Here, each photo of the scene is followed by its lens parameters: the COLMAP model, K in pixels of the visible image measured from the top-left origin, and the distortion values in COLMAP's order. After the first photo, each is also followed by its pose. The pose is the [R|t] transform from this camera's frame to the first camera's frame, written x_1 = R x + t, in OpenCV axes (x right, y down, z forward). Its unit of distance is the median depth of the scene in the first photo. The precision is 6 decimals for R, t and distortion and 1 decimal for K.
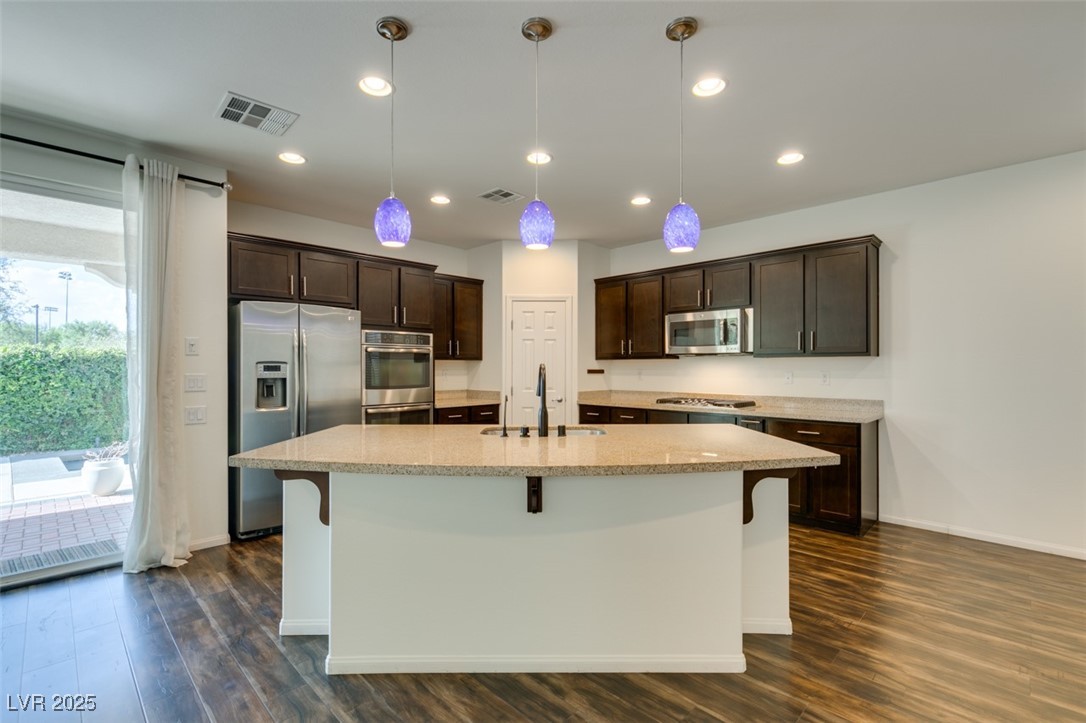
lens RADIAL K [[487.0, 0, 545.2], [0, 487.0, 366.5], [0, 0, 1]] dist [0.003866, -0.000532]
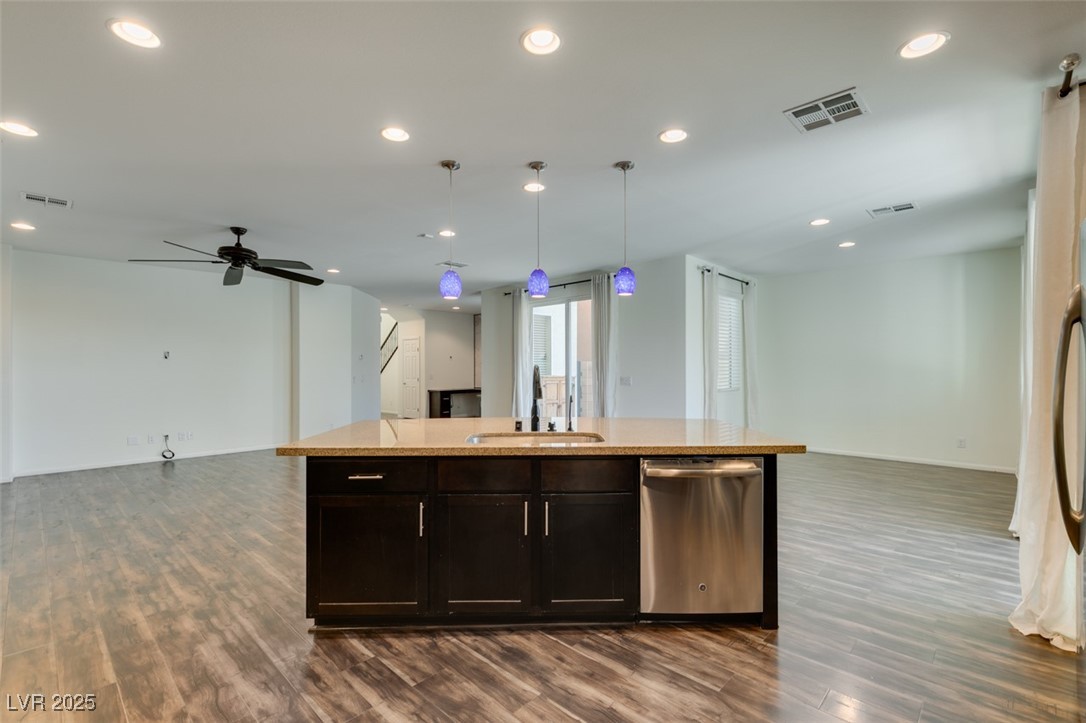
lens RADIAL K [[487.0, 0, 542.7], [0, 487.0, 365.2], [0, 0, 1]] dist [0.003866, -0.000532]
pose [[-0.999914, 0.002620, -0.012832, -0.003586], [0.002721, 0.999966, -0.007813, 0.002415], [0.012811, -0.007847, -0.999887, 1.344344]]
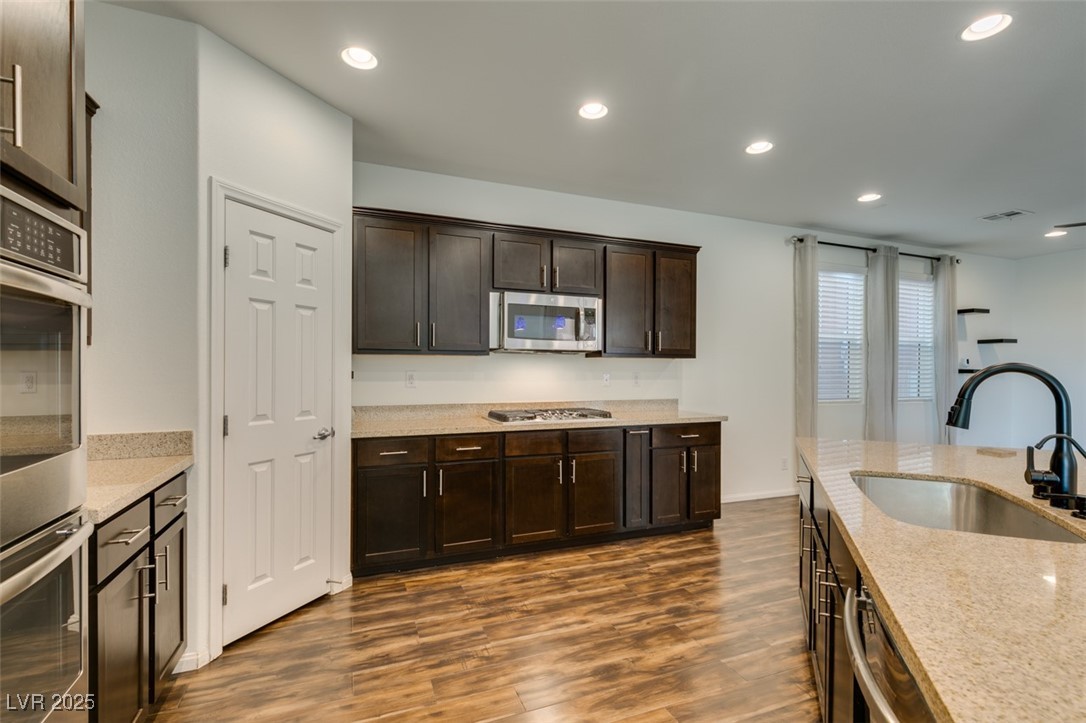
lens RADIAL K [[487.0, 0, 540.8], [0, 487.0, 373.3], [0, 0, 1]] dist [0.003866, -0.000532]
pose [[0.409960, -0.007841, 0.912070, -0.435907], [-0.006168, 0.999916, 0.011369, 0.001170], [-0.912083, -0.010287, 0.409877, 0.823163]]
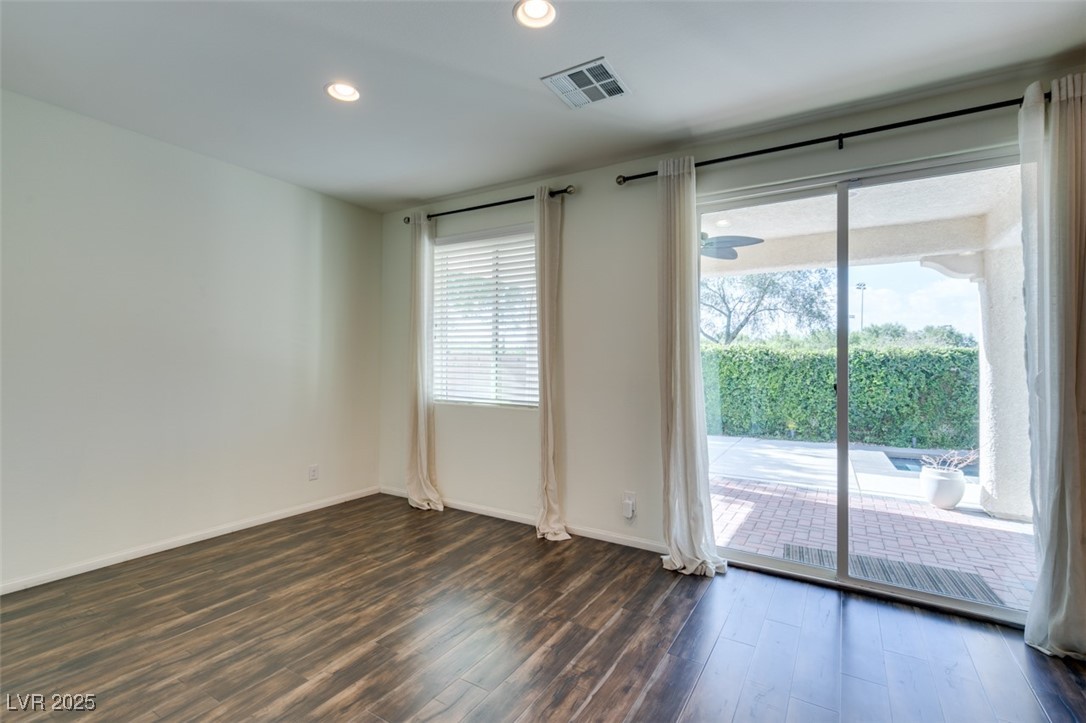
lens RADIAL K [[487.0, 0, 537.4], [0, 487.0, 352.2], [0, 0, 1]] dist [0.003866, -0.000532]
pose [[0.212983, -0.017932, -0.976891, -0.216702], [-0.009316, 0.999749, -0.020382, -0.001165], [0.977011, 0.013442, 0.212763, 0.080093]]
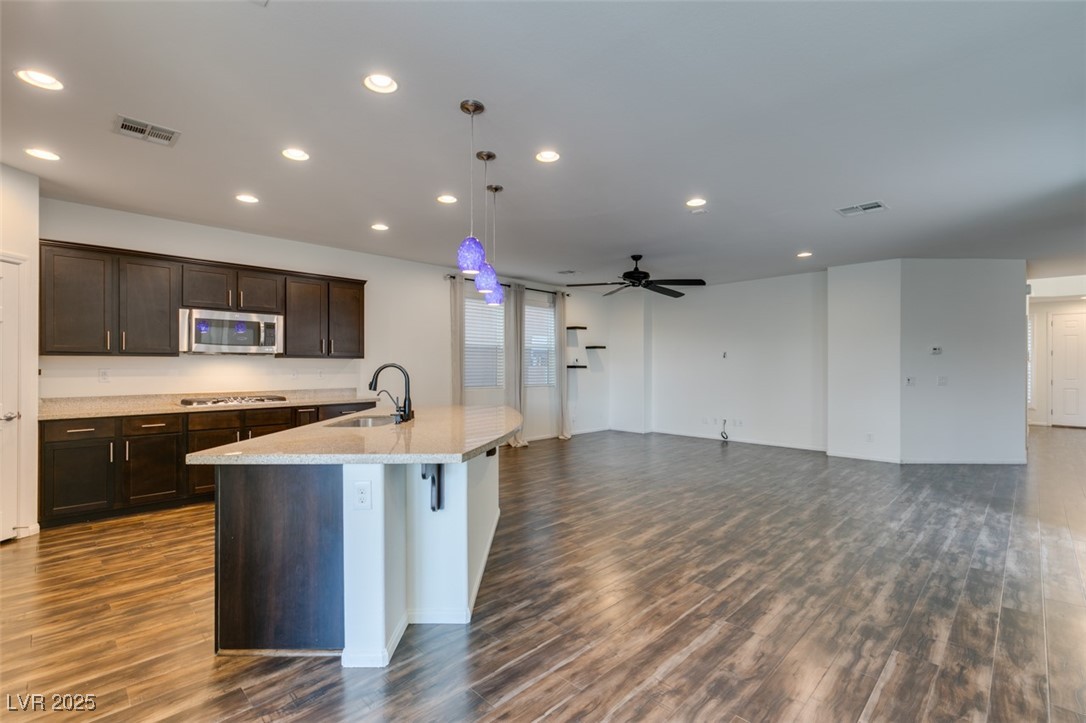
lens RADIAL K [[487.0, 0, 539.0], [0, 487.0, 367.3], [0, 0, 1]] dist [0.003866, -0.000532]
pose [[0.012683, -0.002700, 0.999916, -0.815934], [-0.002365, 0.999993, 0.002731, -0.000177], [-0.999917, -0.002399, 0.012676, 0.405002]]
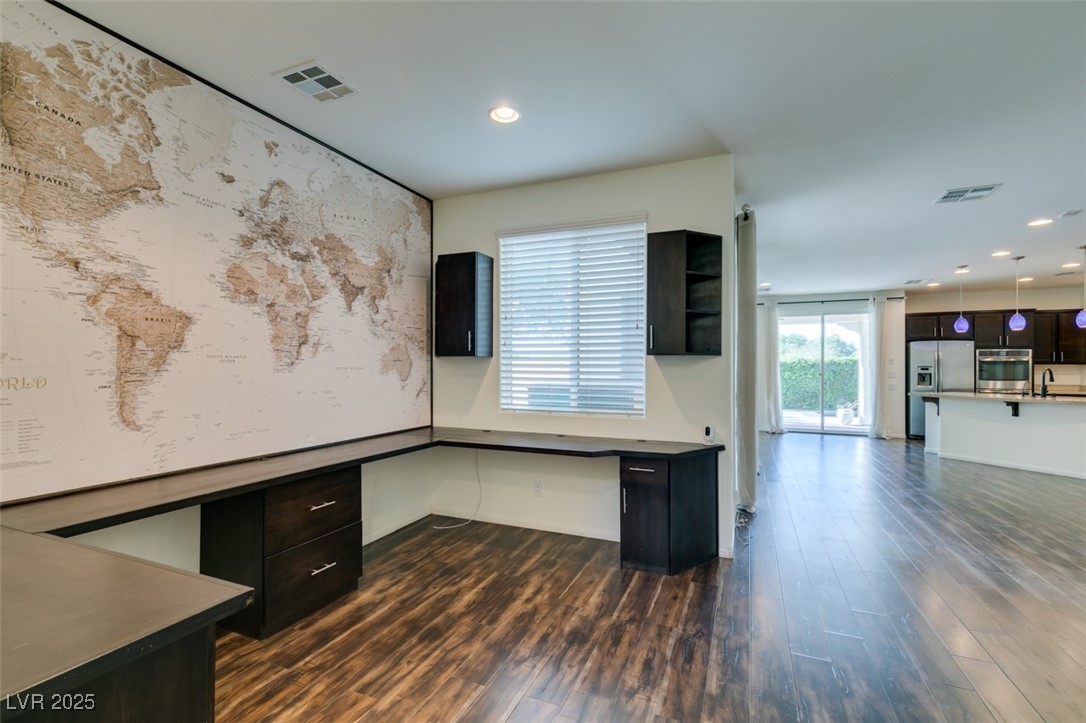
lens RADIAL K [[487.0, 0, 537.2], [0, 487.0, 365.2], [0, 0, 1]] dist [0.003866, -0.000532]
pose [[0.360772, -0.001643, -0.932653, 0.880566], [-0.003993, 0.999987, -0.003306, 0.000289], [0.932646, 0.004917, 0.360761, -1.460195]]
